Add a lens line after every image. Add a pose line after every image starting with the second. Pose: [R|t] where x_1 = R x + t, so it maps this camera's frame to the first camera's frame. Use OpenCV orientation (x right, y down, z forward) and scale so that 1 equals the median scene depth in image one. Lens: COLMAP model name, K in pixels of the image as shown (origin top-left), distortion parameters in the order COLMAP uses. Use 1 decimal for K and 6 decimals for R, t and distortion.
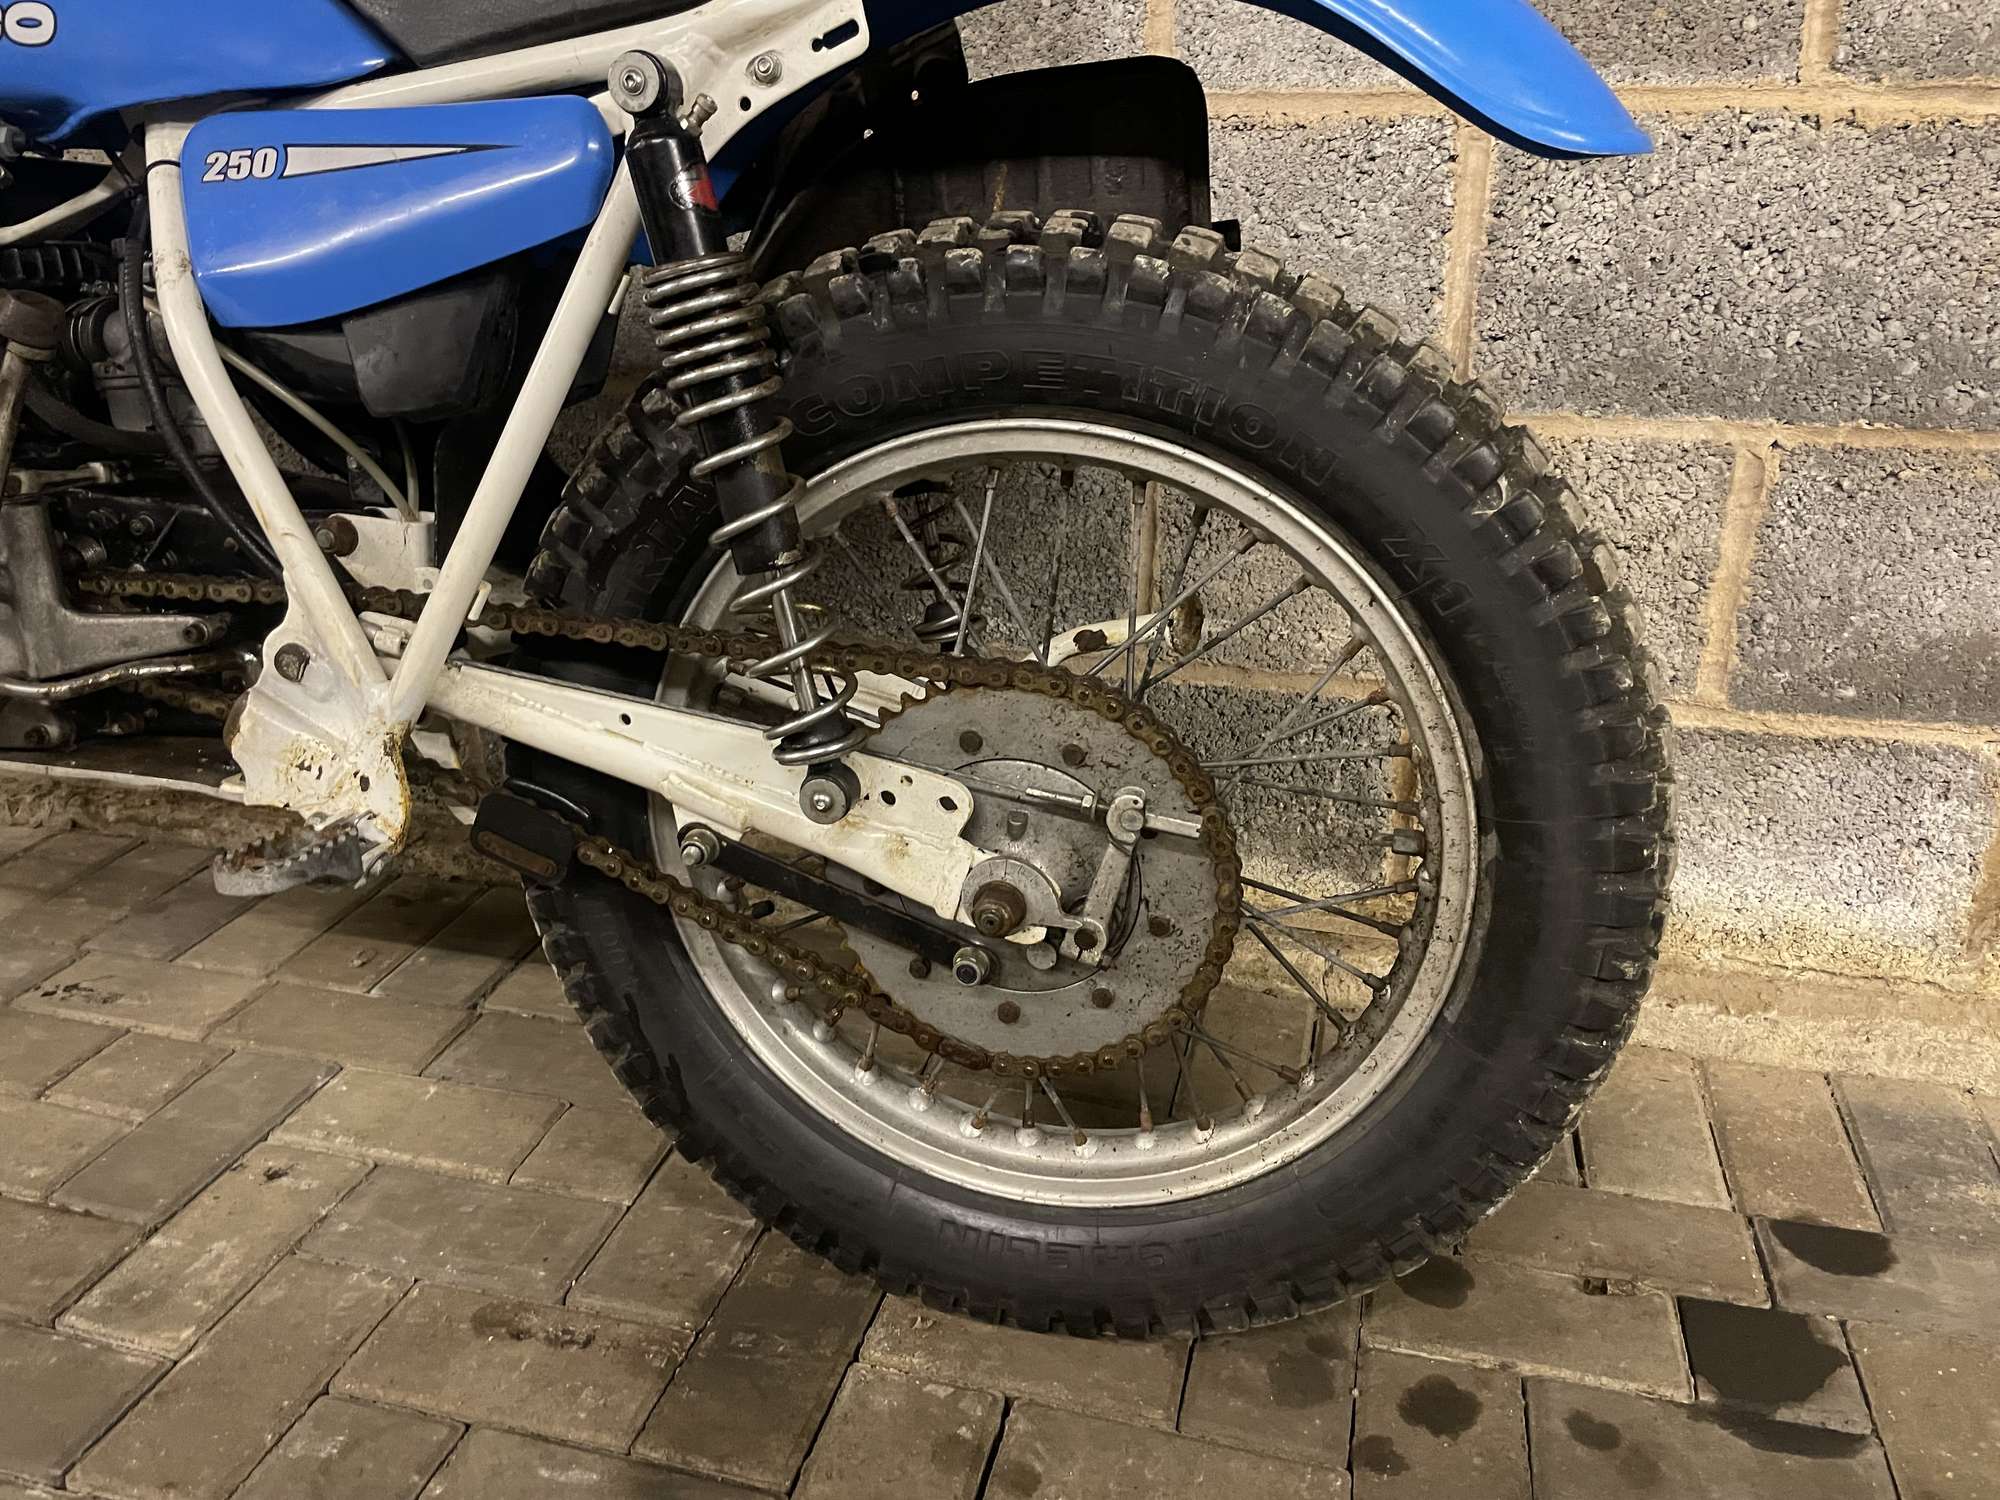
lens RADIAL K [[1546.7, 0, 1020.0], [0, 1546.7, 725.3], [0, 0, 1]] dist [0.078838, -0.120449]
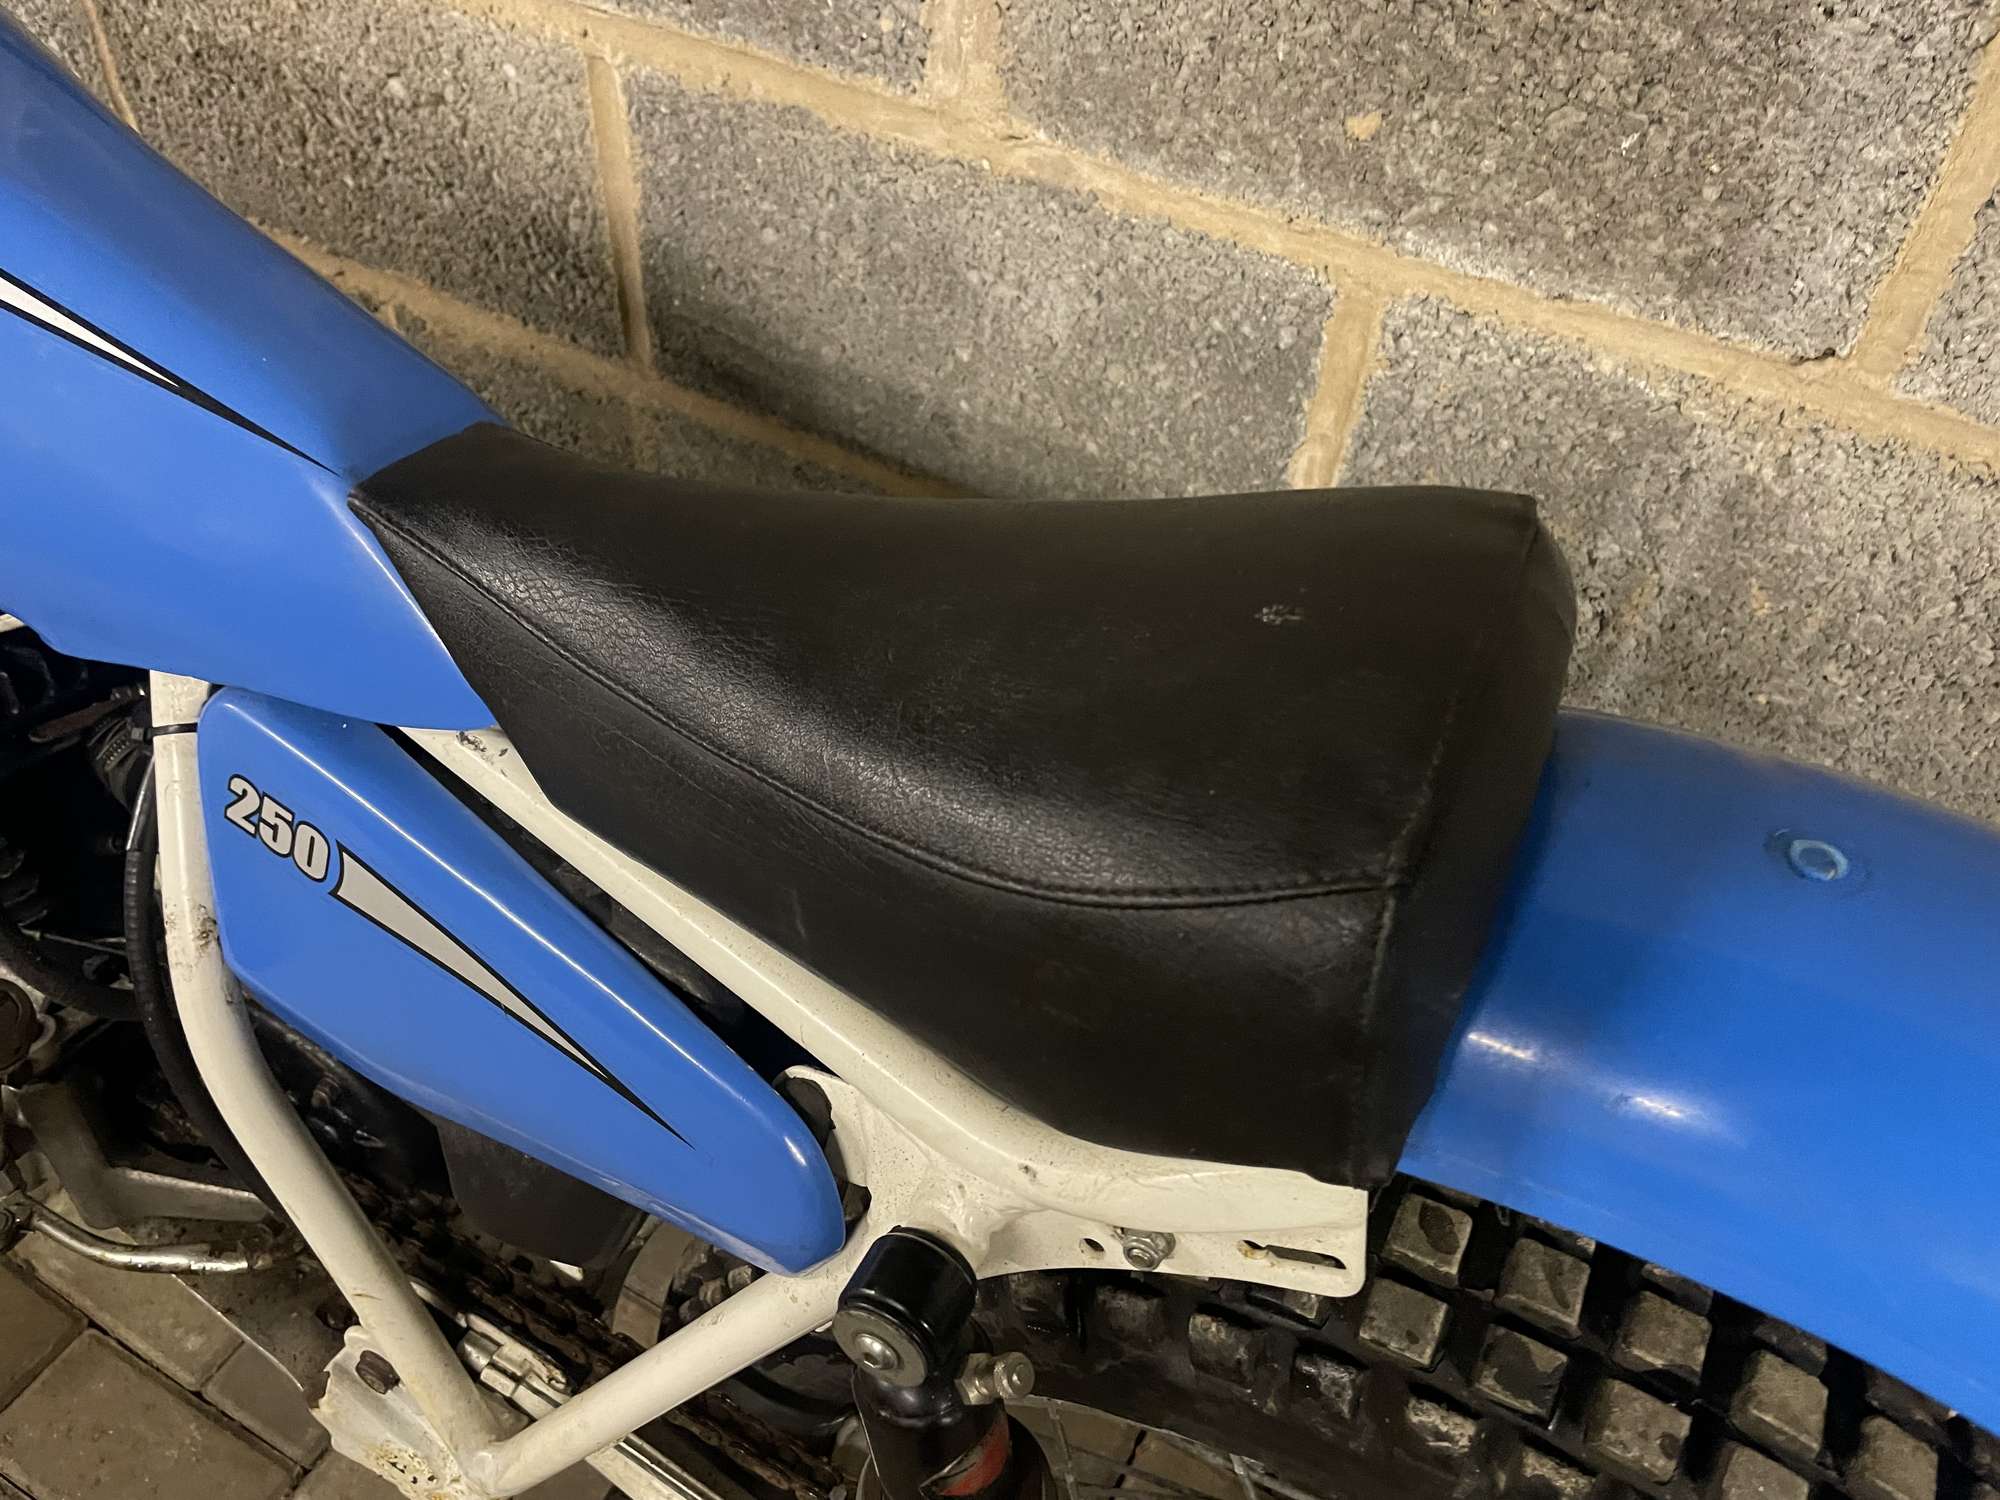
lens RADIAL K [[1546.7, 0, 994.4], [0, 1546.7, 765.8], [0, 0, 1]] dist [0.078838, -0.120449]
pose [[0.966510, 0.220833, -0.130732, -0.137382], [-0.147956, 0.895740, 0.419236, -0.586960], [0.209683, -0.385853, 0.898416, 0.459247]]
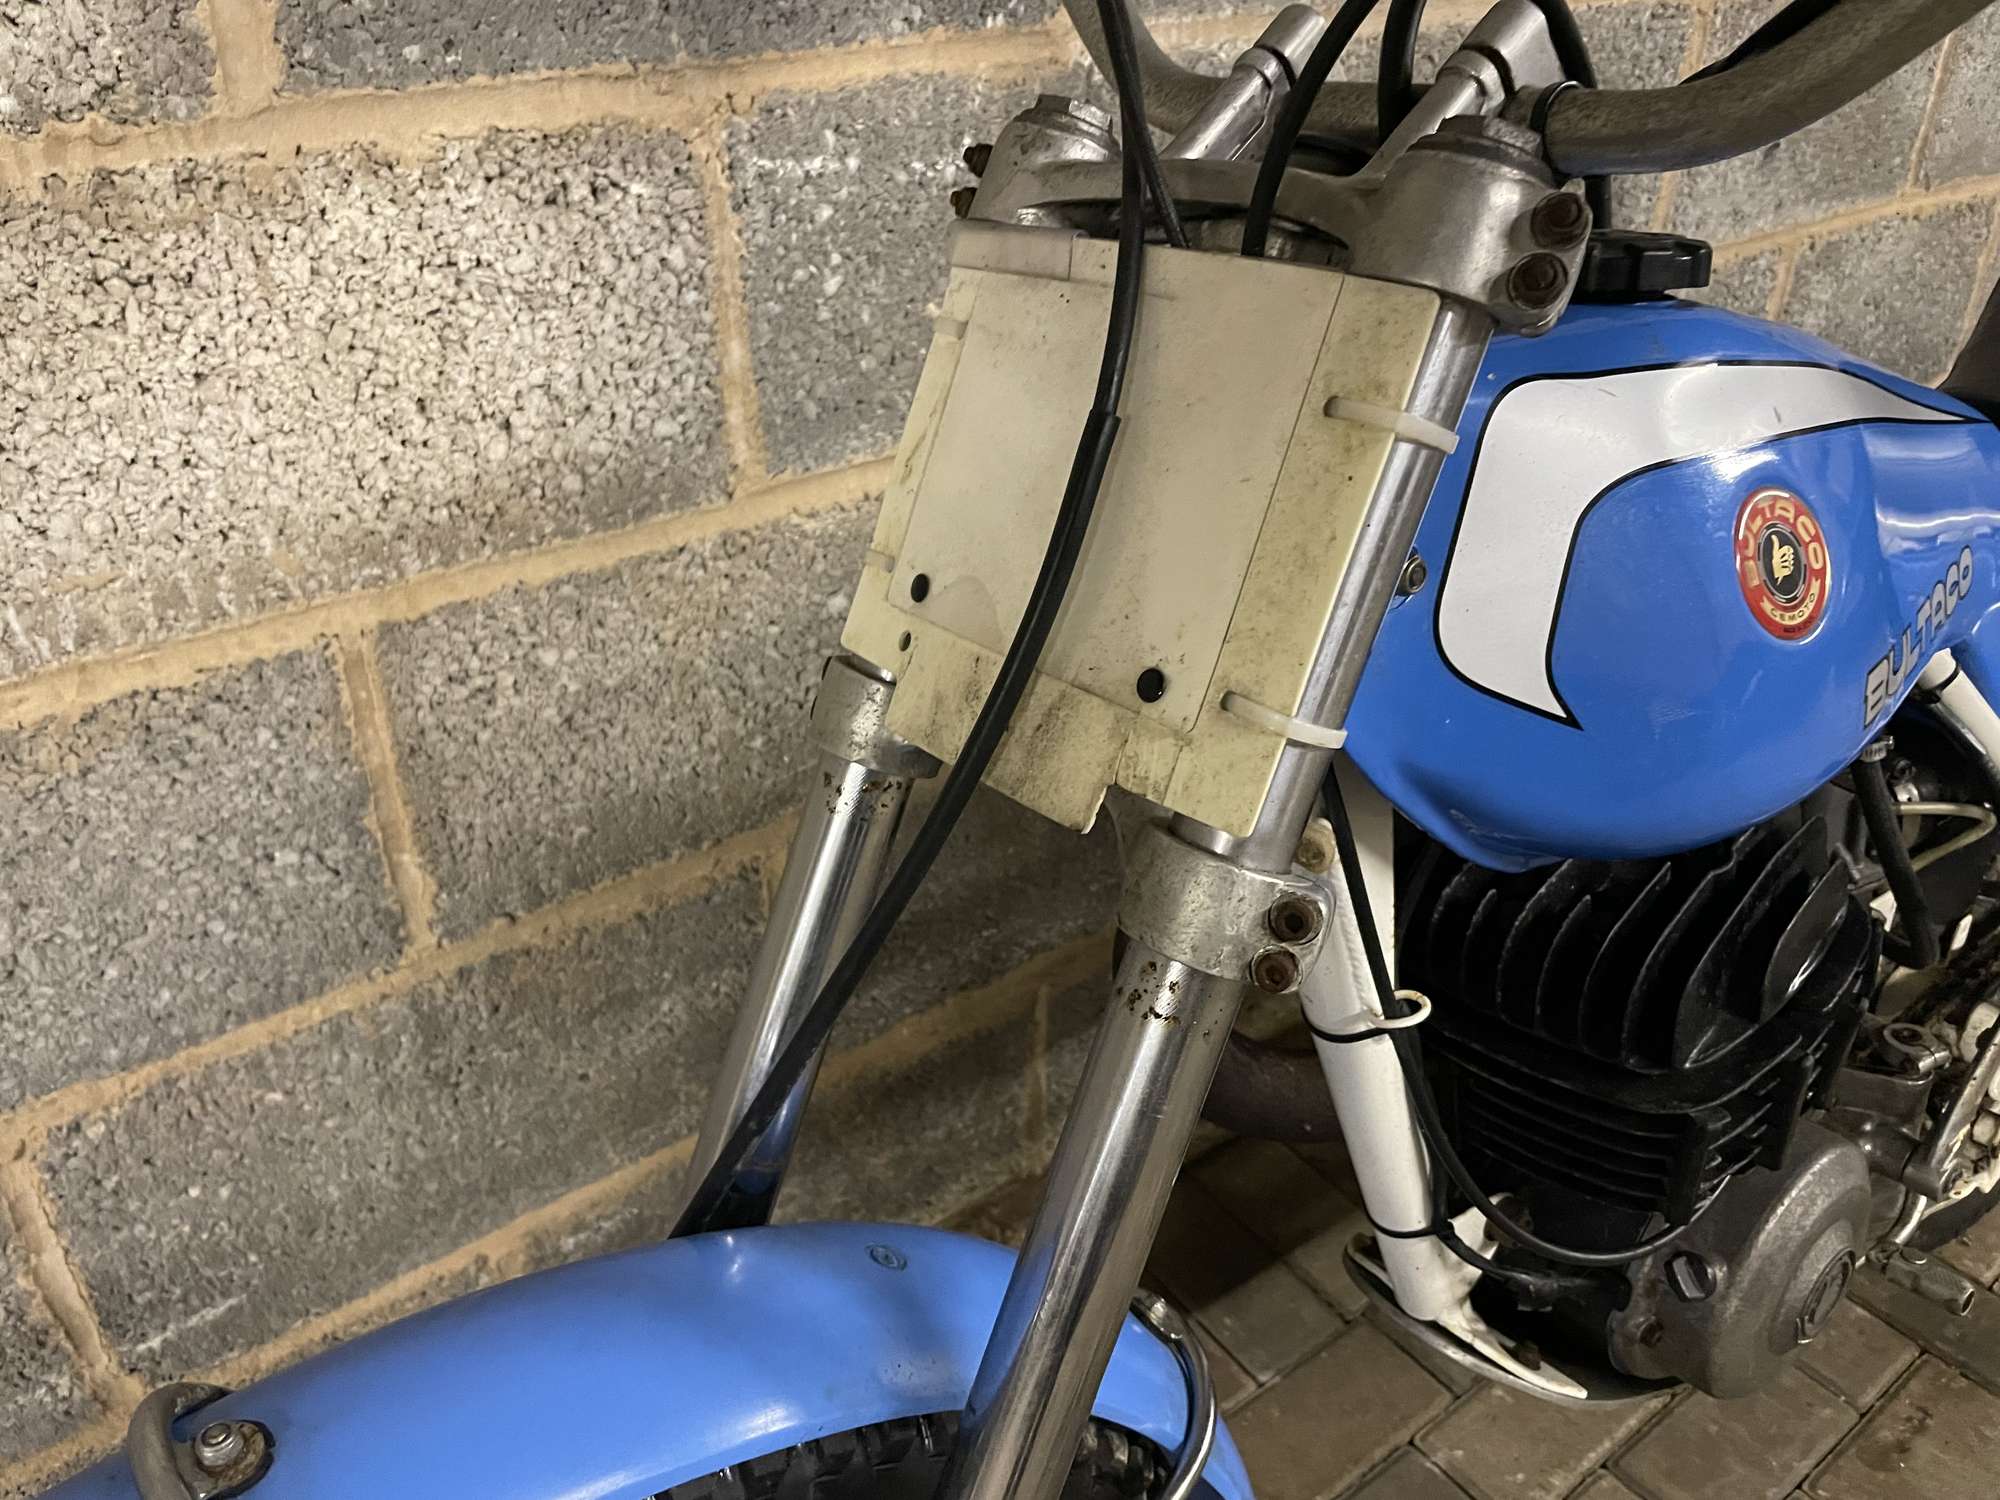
lens RADIAL K [[1546.7, 0, 986.4], [0, 1546.7, 743.8], [0, 0, 1]] dist [0.078838, -0.120449]
pose [[0.633313, -0.395329, 0.665304, -1.400317], [0.283527, 0.918434, 0.275847, -0.664551], [-0.720088, 0.013934, 0.693742, 0.694339]]
